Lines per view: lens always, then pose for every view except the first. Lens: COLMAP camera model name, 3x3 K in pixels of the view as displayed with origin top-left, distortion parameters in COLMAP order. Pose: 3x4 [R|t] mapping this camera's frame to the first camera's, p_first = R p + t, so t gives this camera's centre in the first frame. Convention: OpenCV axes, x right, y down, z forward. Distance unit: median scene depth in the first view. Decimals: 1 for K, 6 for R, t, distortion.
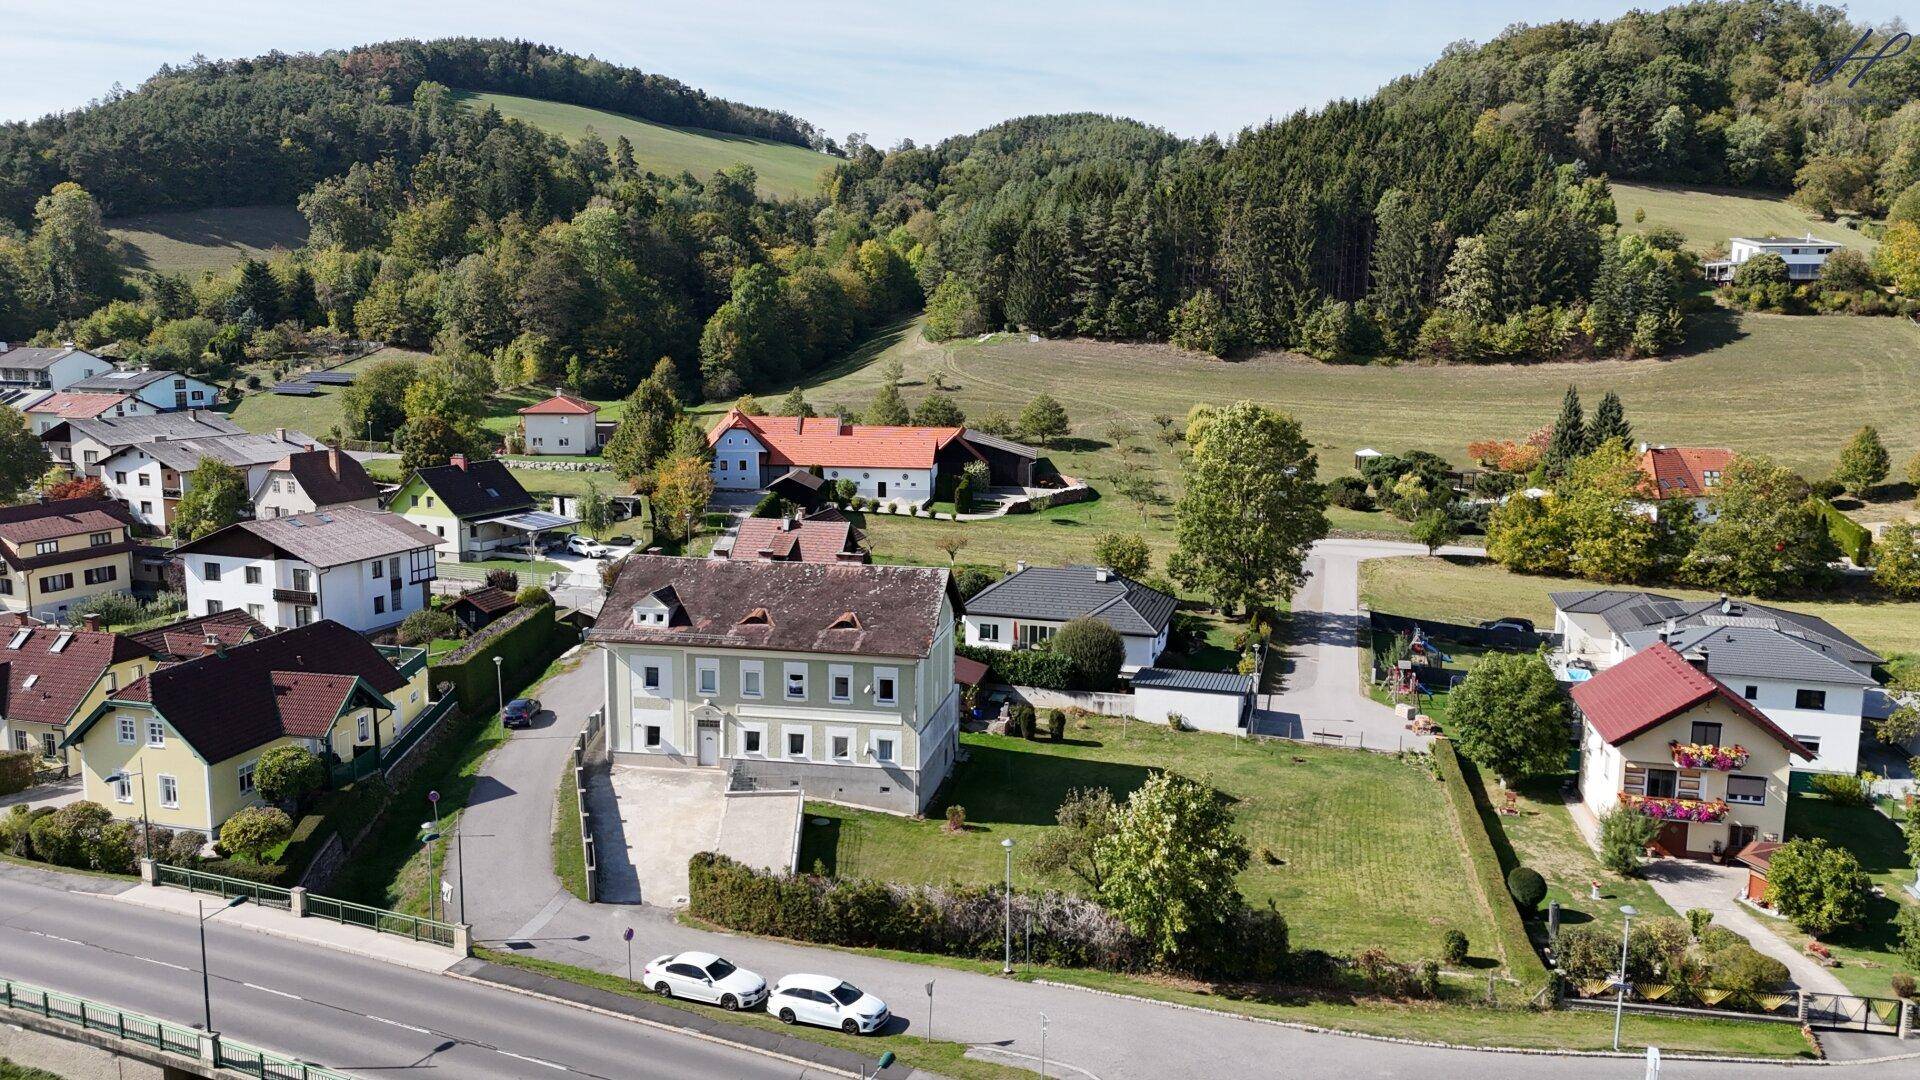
lens RADIAL K [[1393.1, 0, 965.7], [0, 1393.1, 541.4], [0, 0, 1]] dist [0.082558, -0.077908]
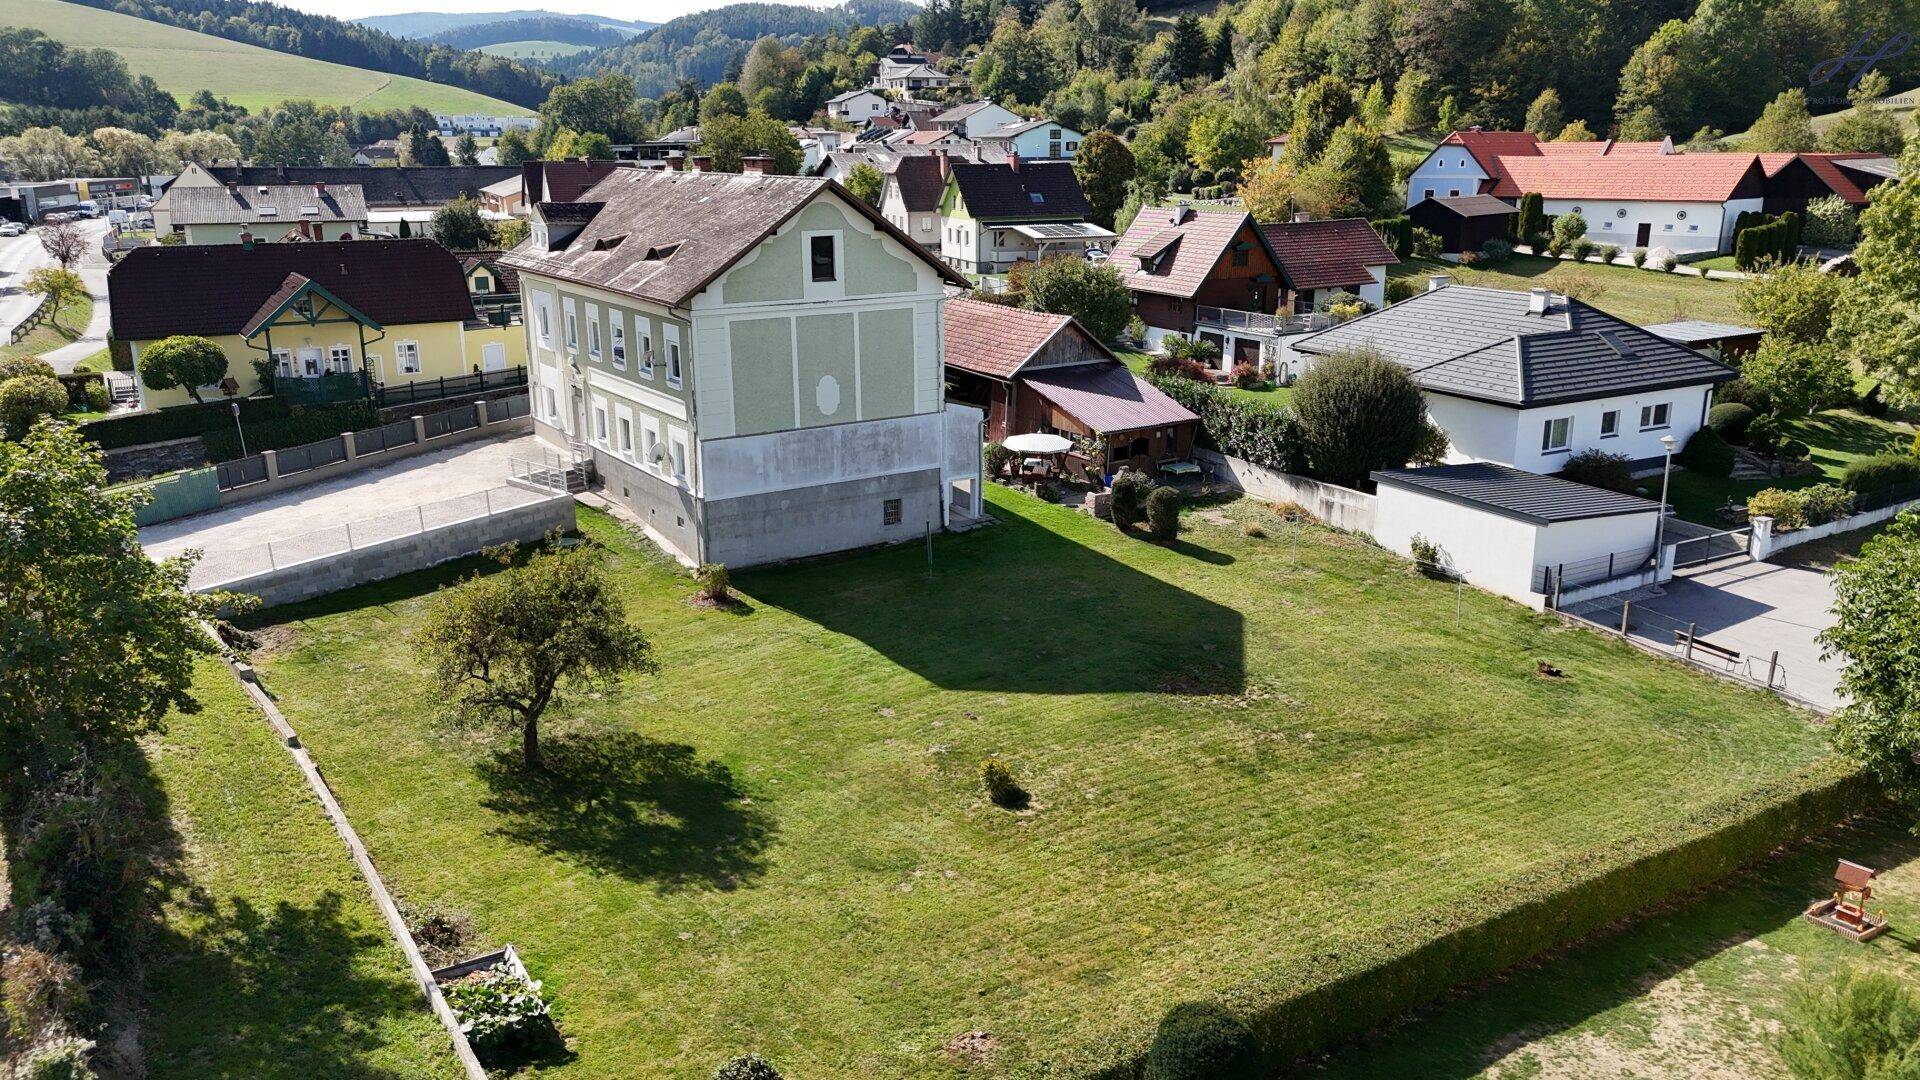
lens RADIAL K [[1393.1, 0, 965.7], [0, 1393.1, 541.4], [0, 0, 1]] dist [0.082558, -0.077908]
pose [[0.700169, 0.182809, -0.690176, 0.242474], [-0.098743, 0.982169, 0.159978, 0.035979], [0.707116, -0.043862, 0.705736, 0.323766]]
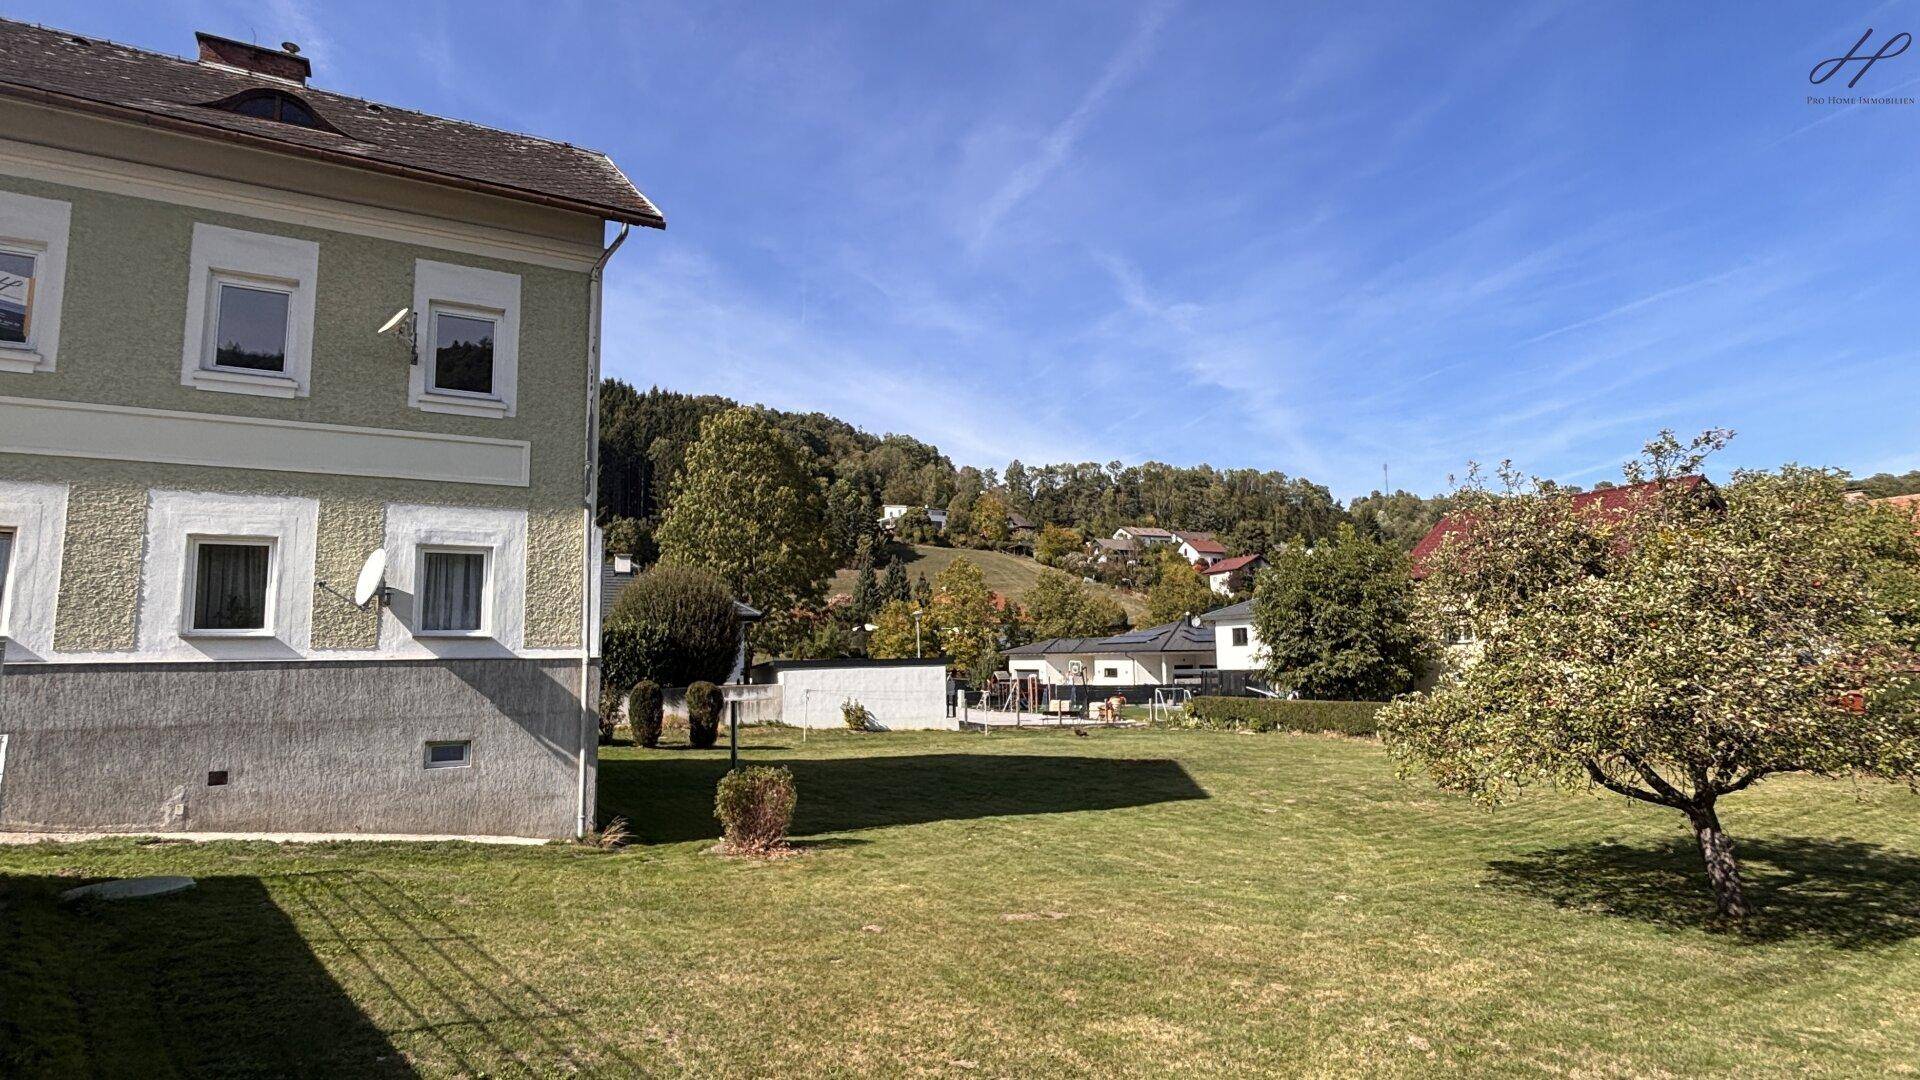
lens RADIAL K [[959.9, 0, 920.2], [0, 959.9, 548.1], [0, 0, 1]] dist [0.026326, -0.011770]
pose [[0.791500, 0.051729, 0.608976, -0.049350], [0.111853, 0.967322, -0.227546, 0.096777], [-0.600847, 0.248219, 0.759849, 0.411164]]
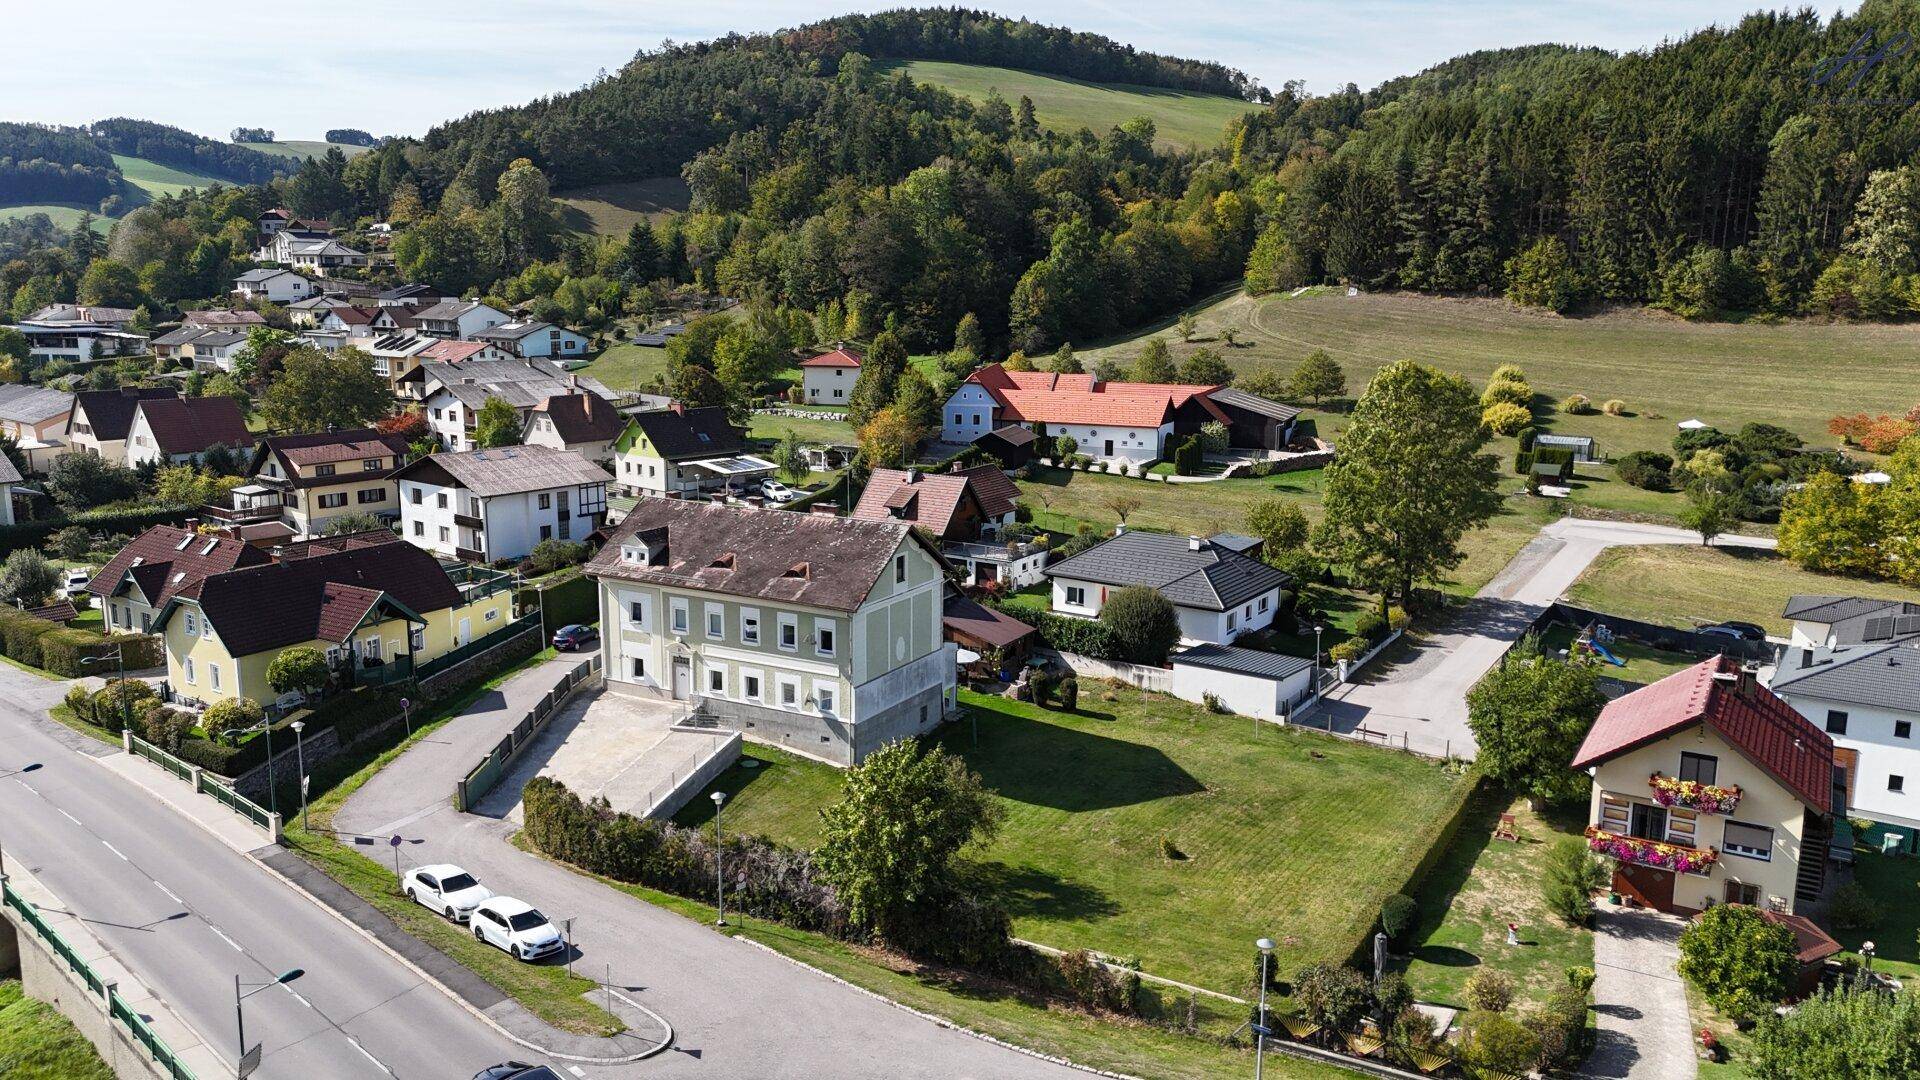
lens RADIAL K [[1393.1, 0, 965.7], [0, 1393.1, 541.4], [0, 0, 1]] dist [0.082558, -0.077908]
pose [[0.950083, 0.055703, -0.306986, 0.172615], [-0.046440, 0.998221, 0.037401, -0.003870], [0.308523, -0.021277, 0.950979, 0.037765]]
